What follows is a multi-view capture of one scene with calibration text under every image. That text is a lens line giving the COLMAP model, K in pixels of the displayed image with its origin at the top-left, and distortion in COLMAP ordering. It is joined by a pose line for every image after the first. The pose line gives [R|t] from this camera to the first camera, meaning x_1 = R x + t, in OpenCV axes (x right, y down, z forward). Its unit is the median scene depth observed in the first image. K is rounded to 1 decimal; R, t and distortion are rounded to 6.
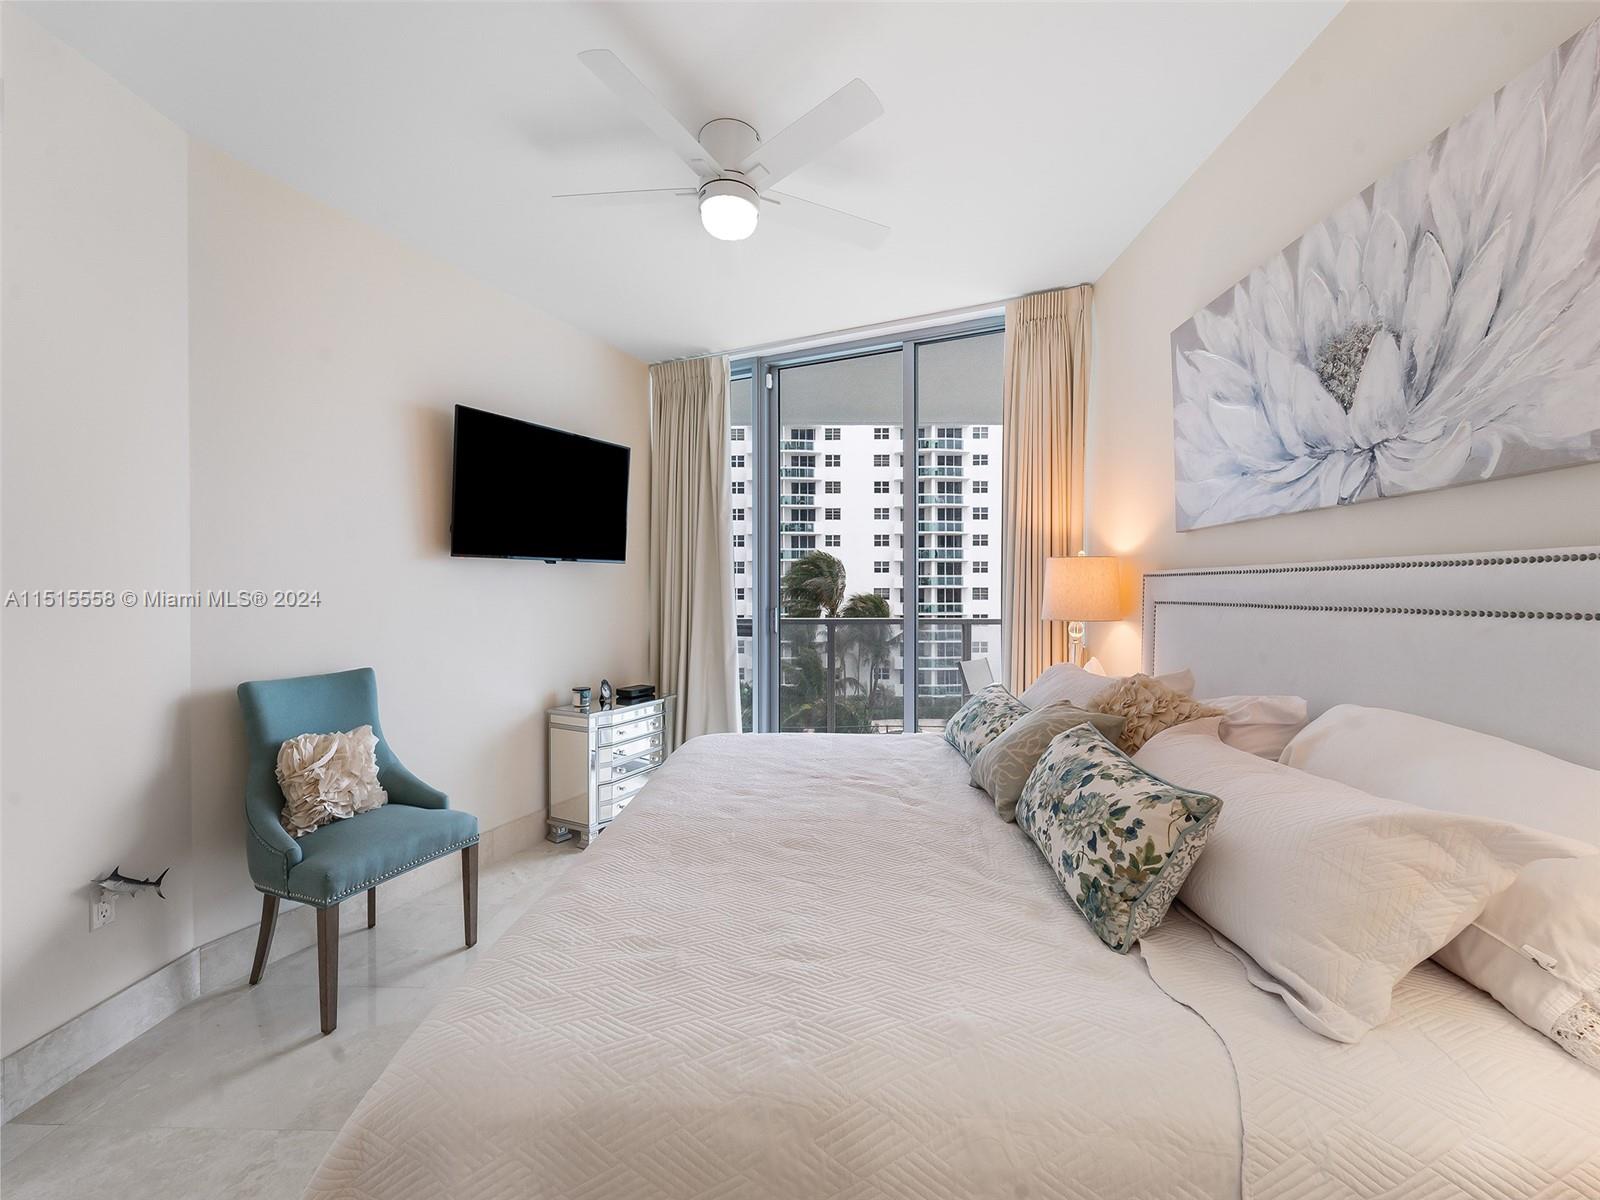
lens RADIAL K [[649.4, 0, 813.3], [0, 649.4, 588.7], [0, 0, 1]] dist [0.003969, -0.001219]
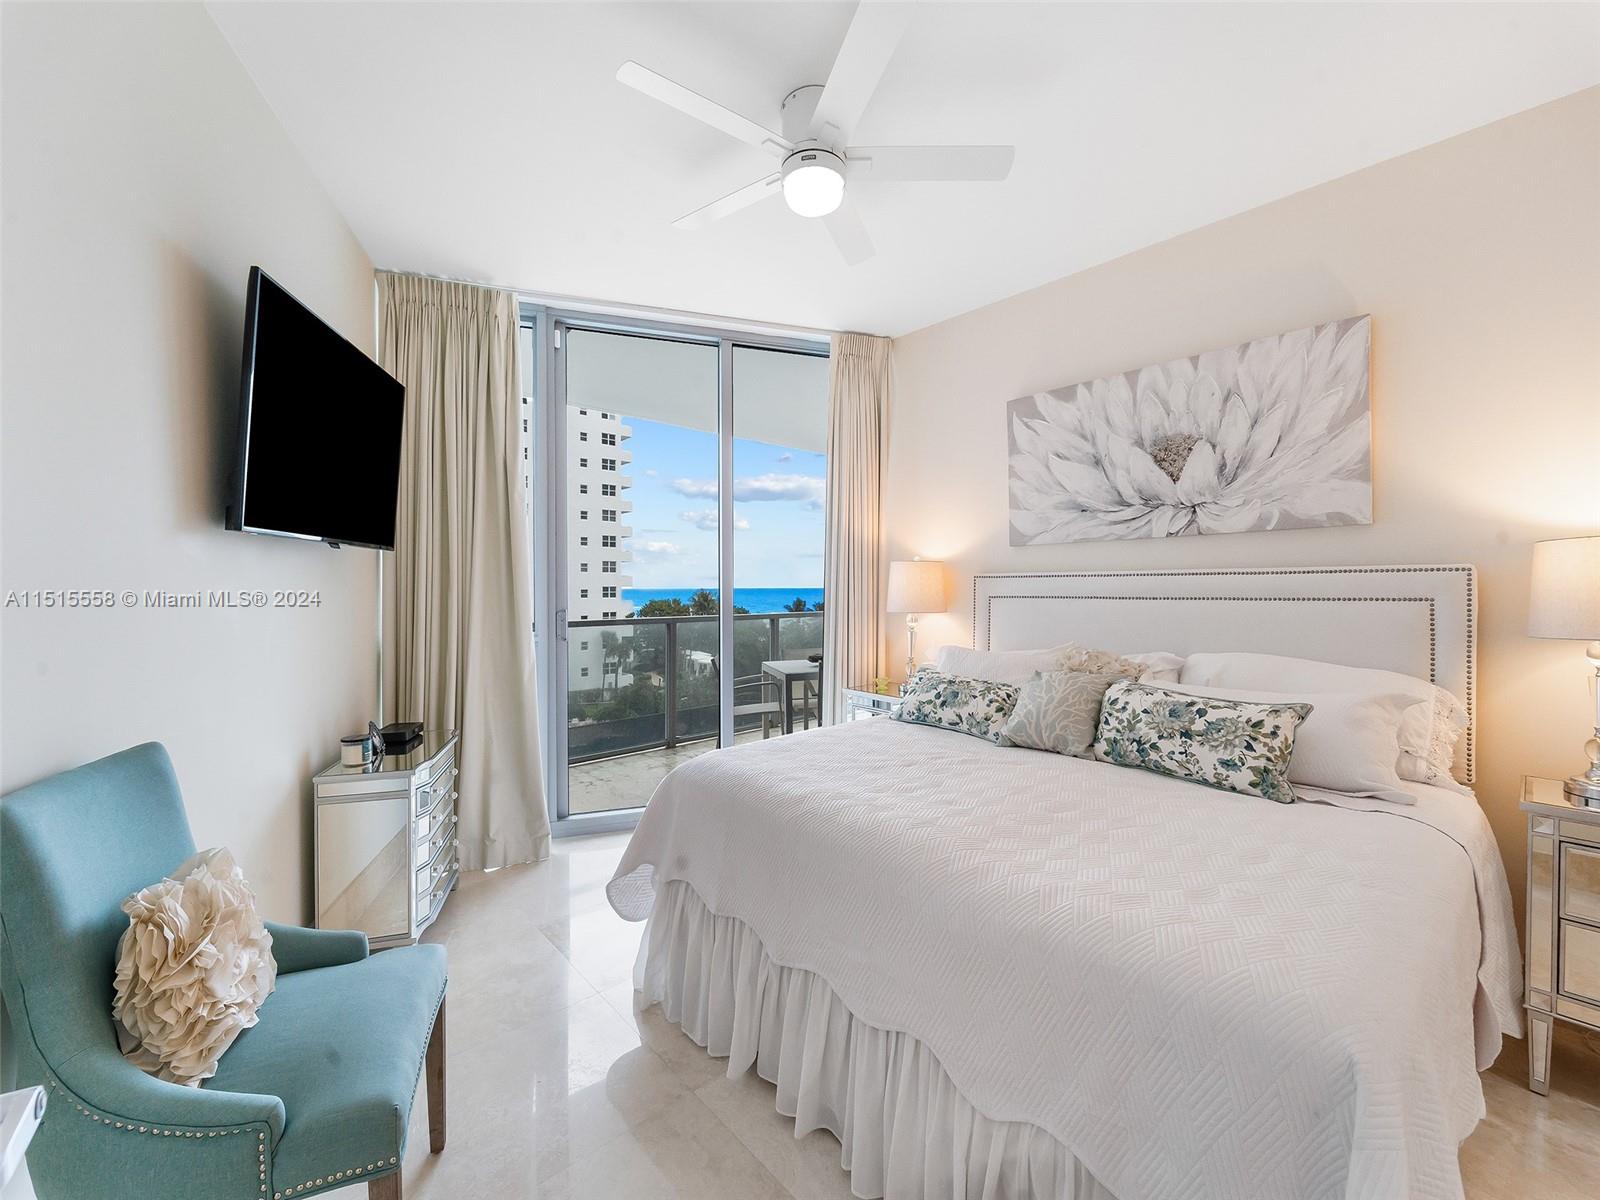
lens RADIAL K [[649.4, 0, 810.9], [0, 649.4, 588.8], [0, 0, 1]] dist [0.003969, -0.001219]
pose [[0.721691, -0.001273, 0.692214, -1.013542], [0.000668, 0.999999, 0.001143, 0.003024], [-0.692215, -0.000362, 0.721691, 0.421298]]
